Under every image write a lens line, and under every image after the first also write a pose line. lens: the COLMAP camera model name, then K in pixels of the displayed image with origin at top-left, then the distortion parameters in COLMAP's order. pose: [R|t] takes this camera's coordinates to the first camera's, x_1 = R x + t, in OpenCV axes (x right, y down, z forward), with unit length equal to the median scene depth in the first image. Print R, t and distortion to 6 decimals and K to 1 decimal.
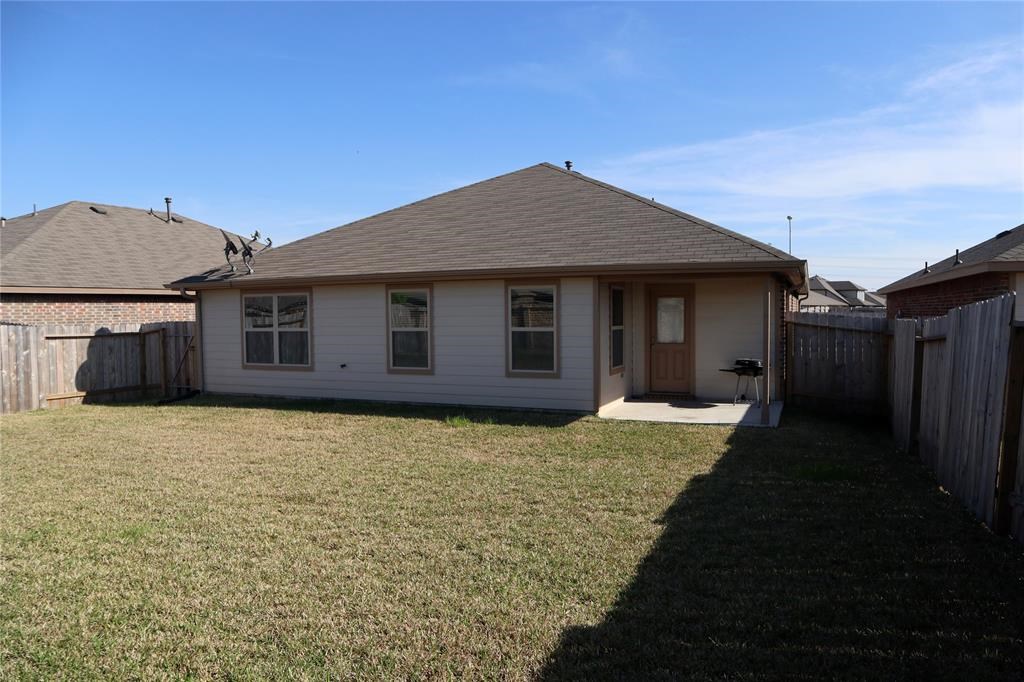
lens RADIAL K [[701.1, 0, 515.2], [0, 701.1, 346.8], [0, 0, 1]] dist [-0.133571, 0.081830]
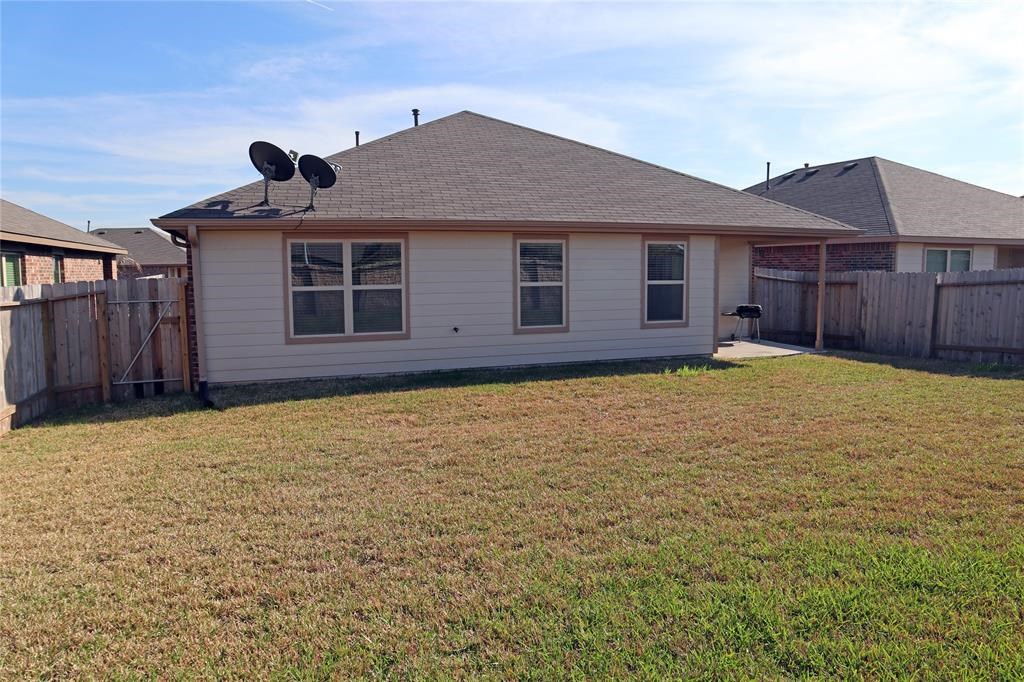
lens RADIAL K [[705.7, 0, 515.4], [0, 705.7, 342.3], [0, 0, 1]] dist [-0.117807, 0.067363]
pose [[0.731183, -0.067430, 0.678841, -0.741357], [0.033725, 0.997459, 0.062754, -0.007261], [-0.681348, -0.022990, 0.731599, 0.323739]]
